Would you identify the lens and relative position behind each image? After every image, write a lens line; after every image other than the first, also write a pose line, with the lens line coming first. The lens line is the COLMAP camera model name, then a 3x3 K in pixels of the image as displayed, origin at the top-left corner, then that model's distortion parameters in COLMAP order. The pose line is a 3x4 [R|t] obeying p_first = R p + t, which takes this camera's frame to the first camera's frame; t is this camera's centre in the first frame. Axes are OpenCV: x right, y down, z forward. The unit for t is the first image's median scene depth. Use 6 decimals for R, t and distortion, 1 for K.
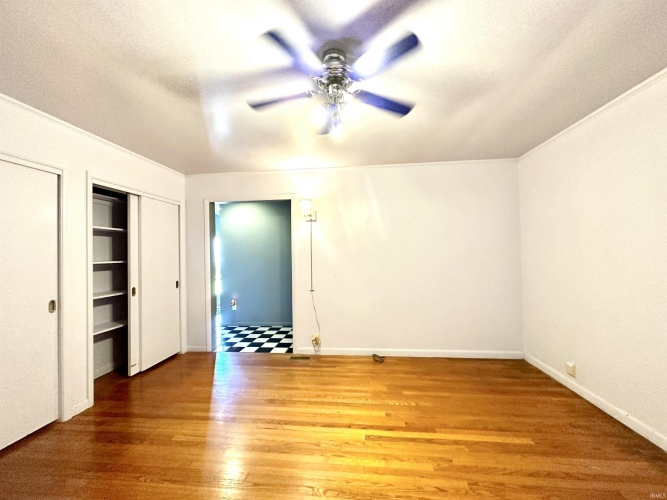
lens RADIAL K [[267.0, 0, 333.5], [0, 267.0, 250.0], [0, 0, 1]] dist [-0.000883, 0.000143]
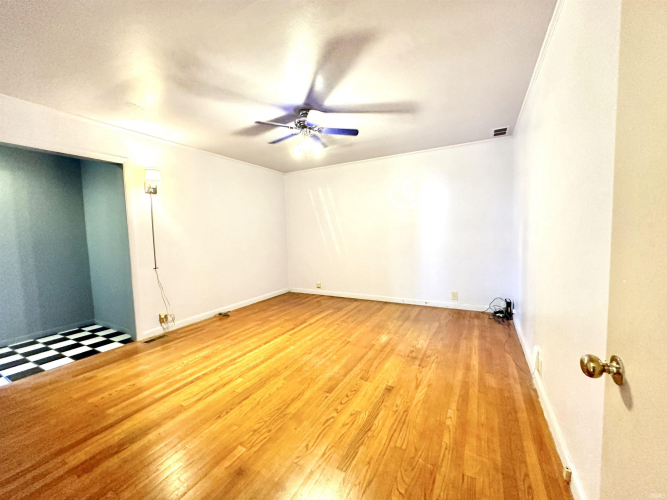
lens RADIAL K [[267.0, 0, 333.5], [0, 267.0, 250.0], [0, 0, 1]] dist [-0.000883, 0.000143]
pose [[0.390392, -0.055145, 0.918996, -0.923279], [0.006477, 0.998344, 0.057155, 0.050850], [-0.920626, -0.016361, 0.390103, 0.073273]]
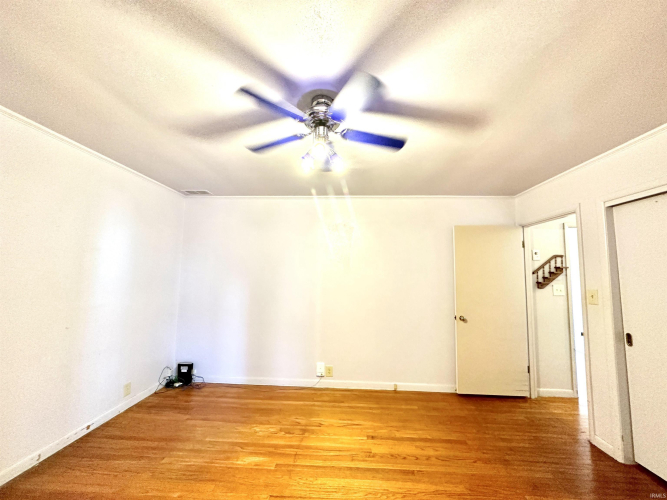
lens RADIAL K [[267.0, 0, 333.5], [0, 267.0, 250.0], [0, 0, 1]] dist [-0.000883, 0.000143]
pose [[-0.998612, -0.004867, -0.052451, 0.006742], [0.000827, 0.994150, -0.108001, -0.013527], [0.052670, -0.107894, -0.992766, 1.145031]]
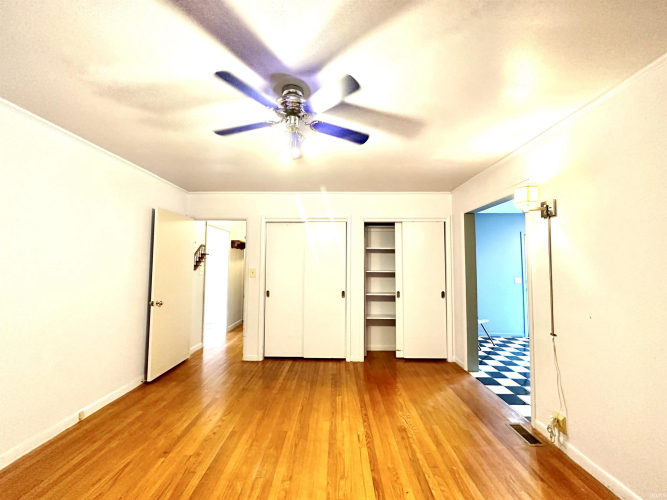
lens RADIAL K [[267.0, 0, 333.5], [0, 267.0, 250.0], [0, 0, 1]] dist [-0.000883, 0.000143]
pose [[0.092129, -0.038709, -0.994994, 0.618798], [0.008236, 0.999240, -0.038112, -0.020332], [0.995713, -0.004683, 0.092377, 0.611561]]
